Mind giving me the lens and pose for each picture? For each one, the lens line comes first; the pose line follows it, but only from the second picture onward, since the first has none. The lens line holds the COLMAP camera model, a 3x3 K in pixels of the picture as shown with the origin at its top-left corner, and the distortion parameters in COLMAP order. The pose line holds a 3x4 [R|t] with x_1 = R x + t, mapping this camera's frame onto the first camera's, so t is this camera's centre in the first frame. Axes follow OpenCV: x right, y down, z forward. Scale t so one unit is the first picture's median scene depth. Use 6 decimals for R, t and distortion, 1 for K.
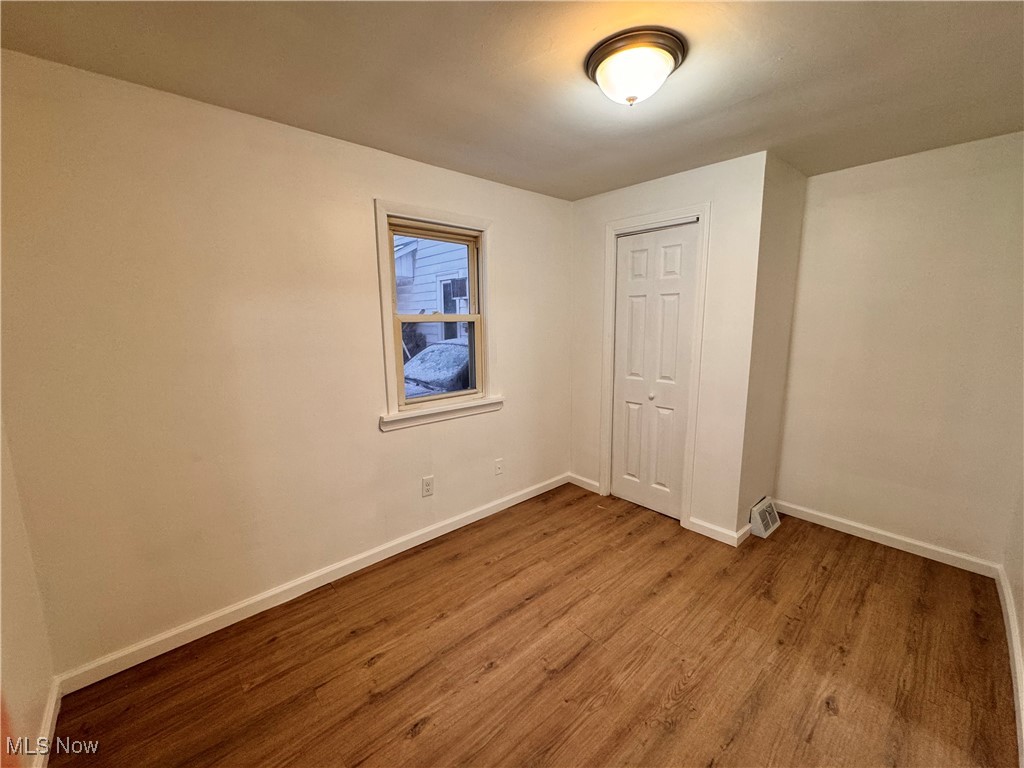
lens RADIAL K [[408.6, 0, 502.8], [0, 408.6, 384.2], [0, 0, 1]] dist [-0.003100, 0.000500]
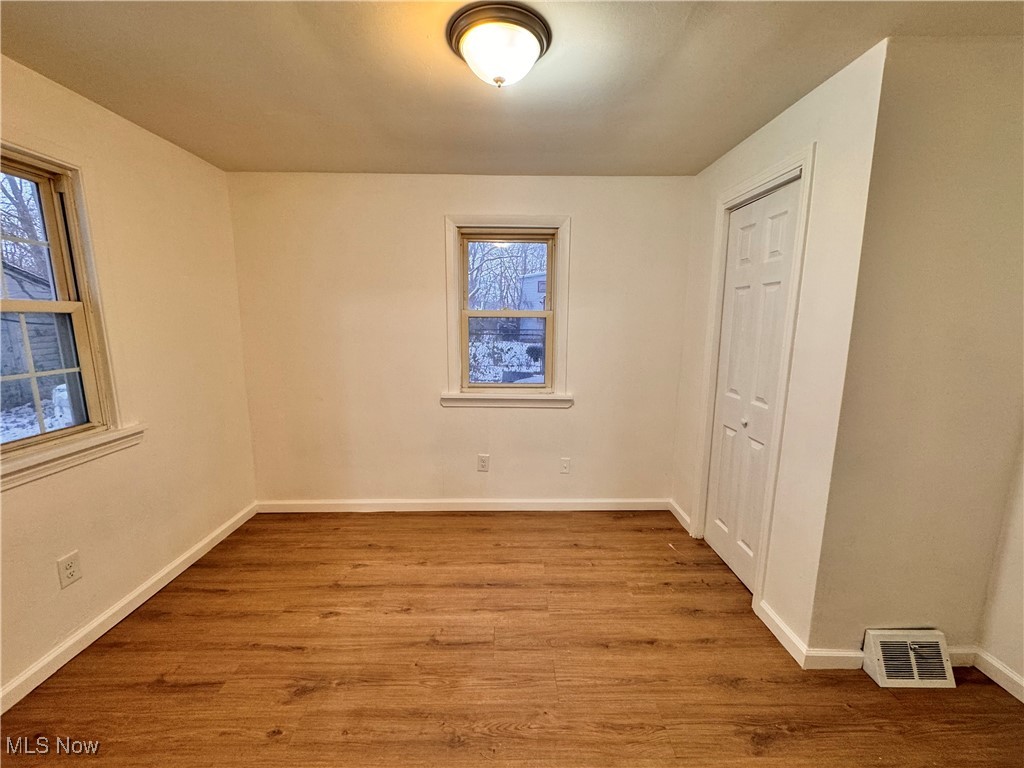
lens RADIAL K [[408.6, 0, 517.7], [0, 408.6, 384.1], [0, 0, 1]] dist [-0.003100, 0.000500]
pose [[0.758707, 0.118623, -0.640540, 0.648672], [-0.118113, 0.992033, 0.043814, -0.028780], [0.640635, 0.042414, 0.766674, 0.207713]]
